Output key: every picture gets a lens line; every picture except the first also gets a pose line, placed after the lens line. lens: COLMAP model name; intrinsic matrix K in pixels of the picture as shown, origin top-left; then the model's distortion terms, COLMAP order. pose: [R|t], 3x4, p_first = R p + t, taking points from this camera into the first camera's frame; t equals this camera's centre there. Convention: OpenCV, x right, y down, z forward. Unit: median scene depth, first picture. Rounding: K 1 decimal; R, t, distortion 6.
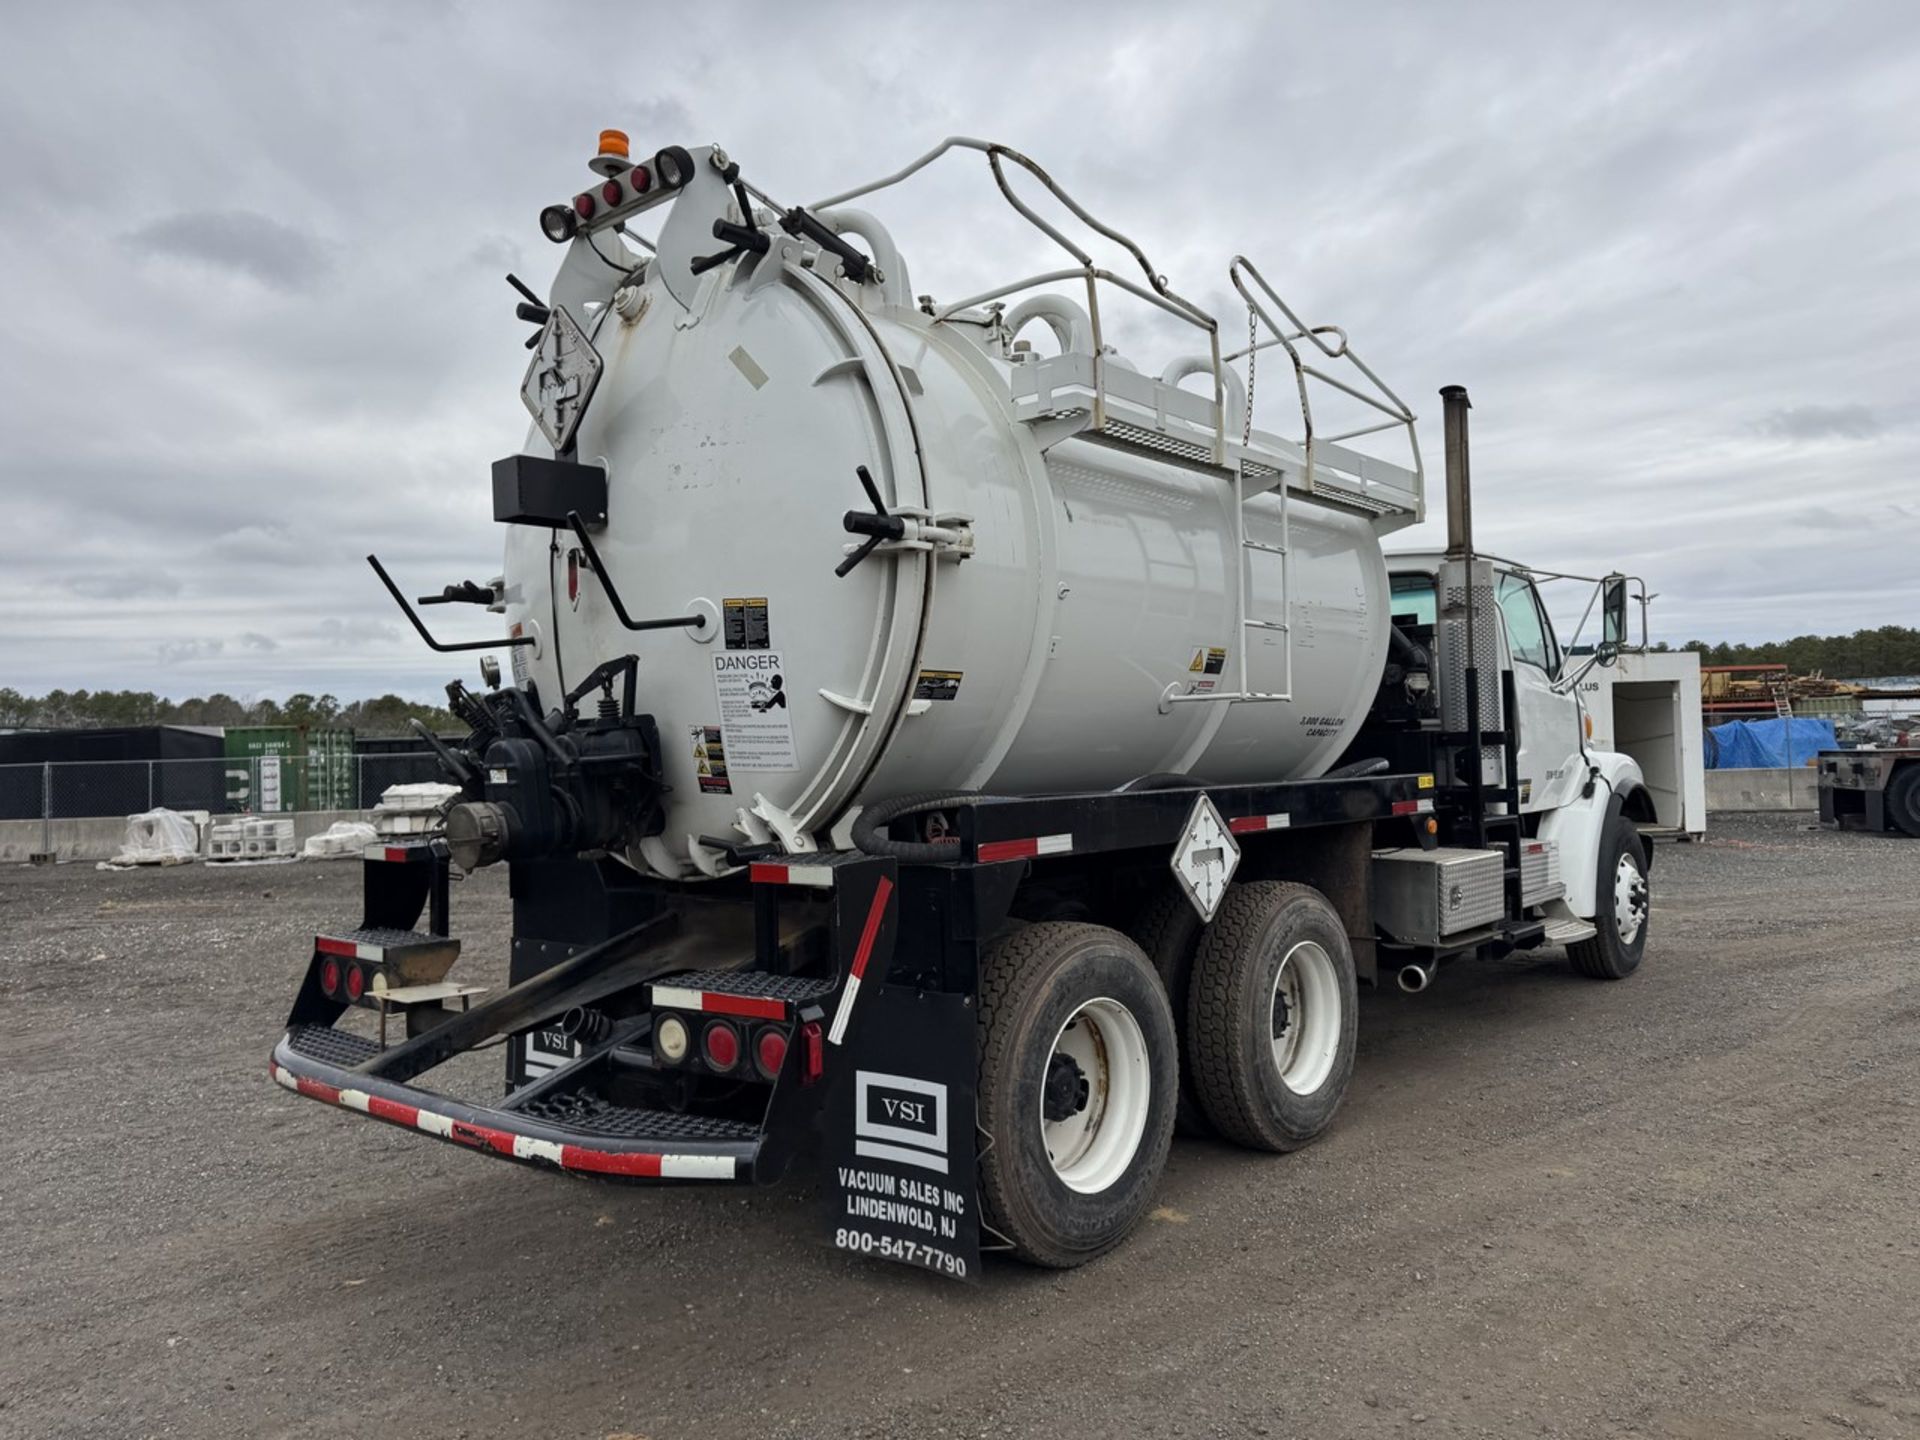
lens RADIAL K [[1352.4, 0, 952.6], [0, 1352.4, 693.9], [0, 0, 1]] dist [0.098896, -0.141612]
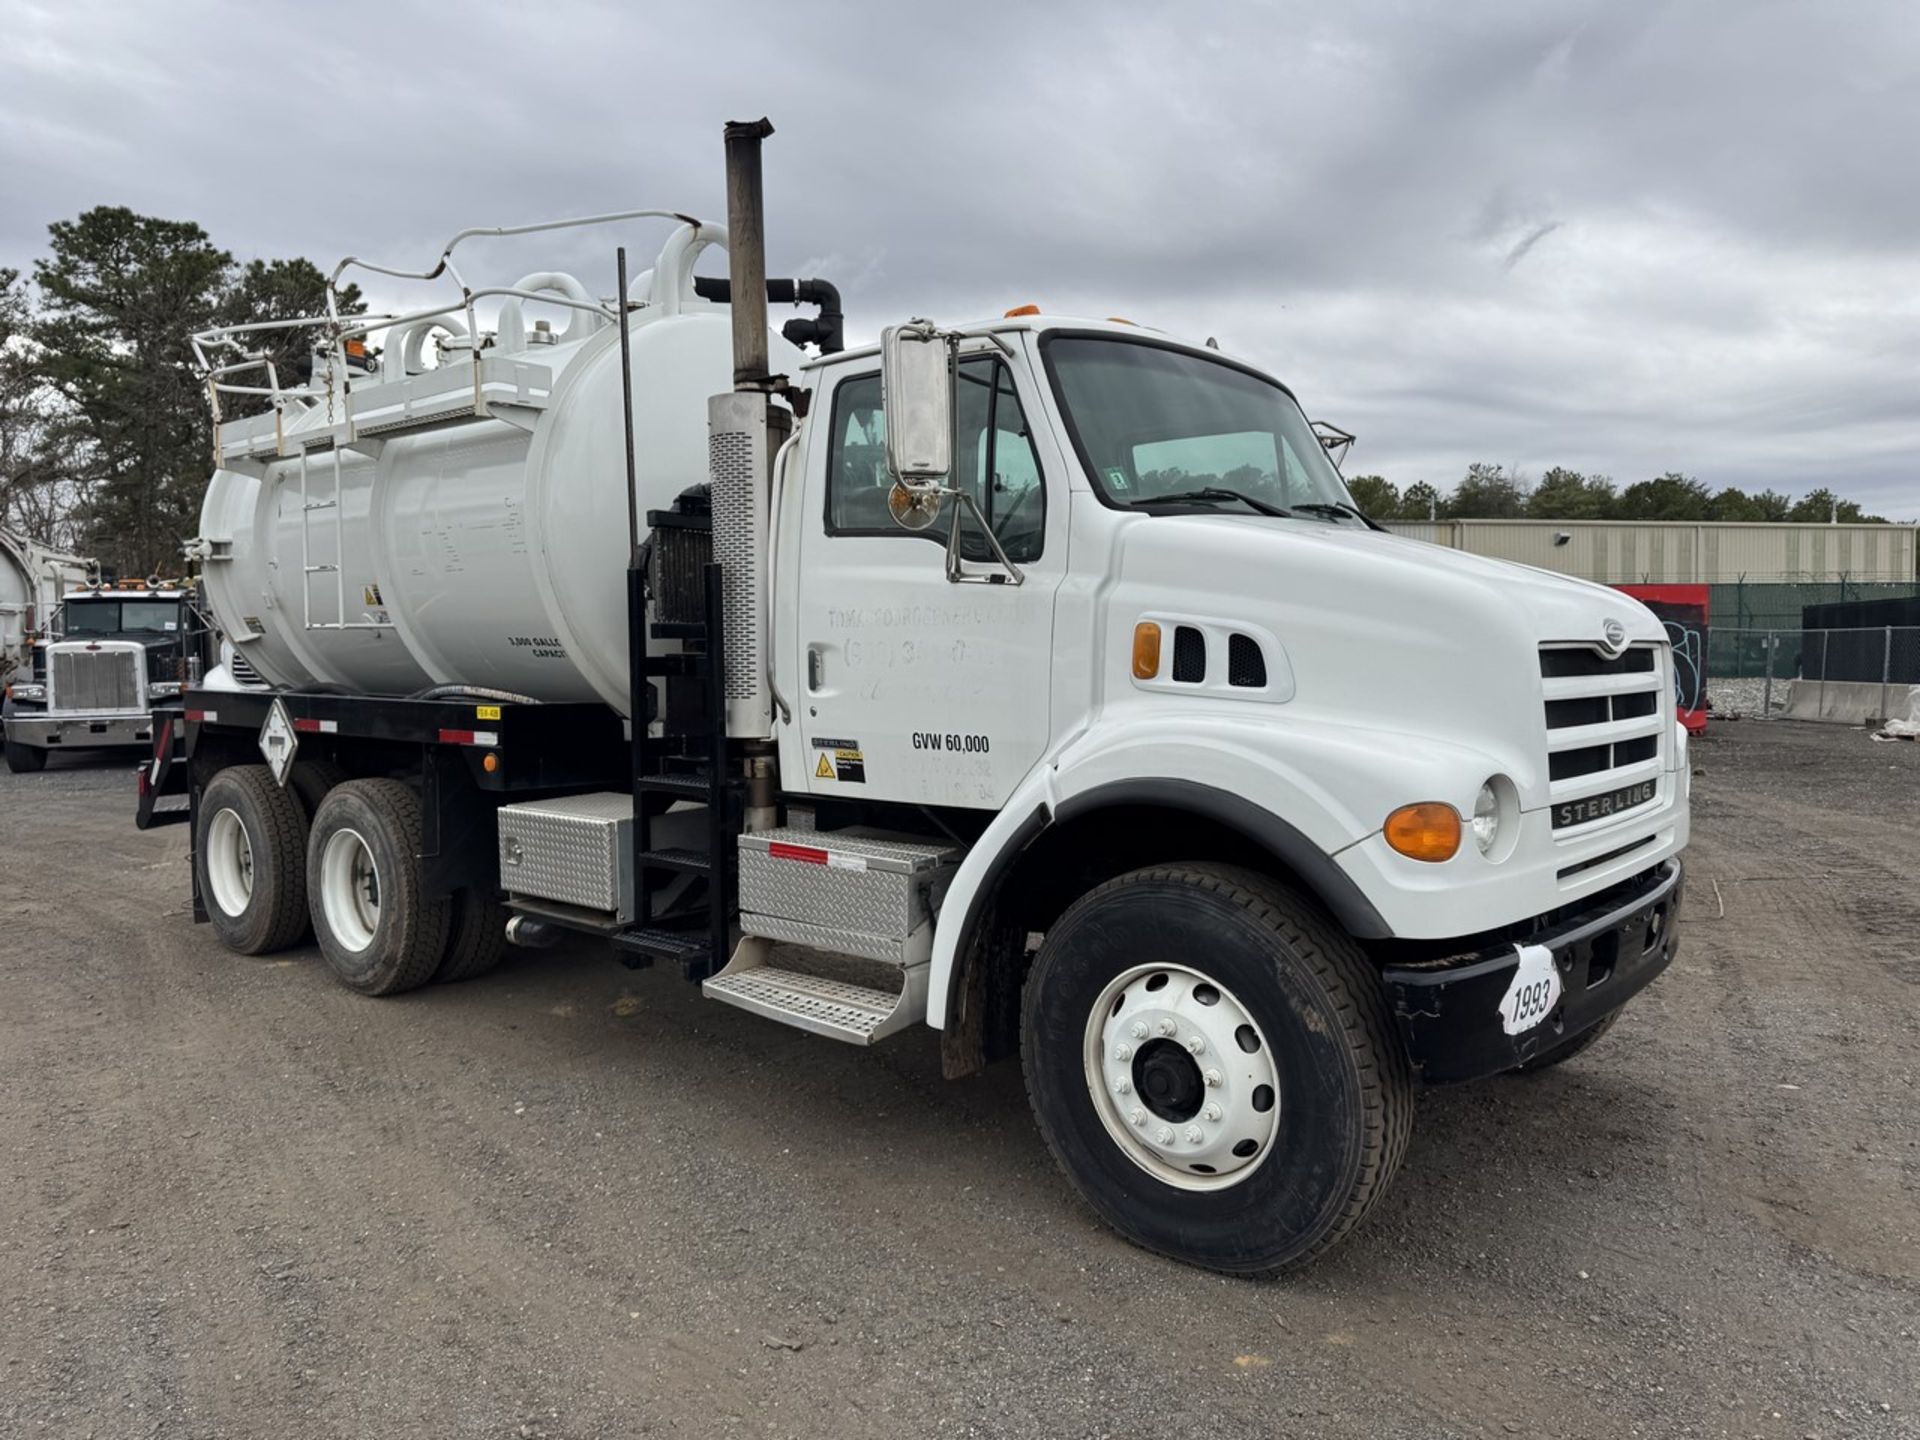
lens RADIAL K [[1366.7, 0, 957.8], [0, 1366.7, 693.5], [0, 0, 1]] dist [0.044387, -0.057040]
pose [[0.004866, 0.062818, -0.998013, 1.854745], [0.049957, 0.996763, 0.062983, 0.016313], [0.998740, -0.050164, 0.001712, 1.954938]]
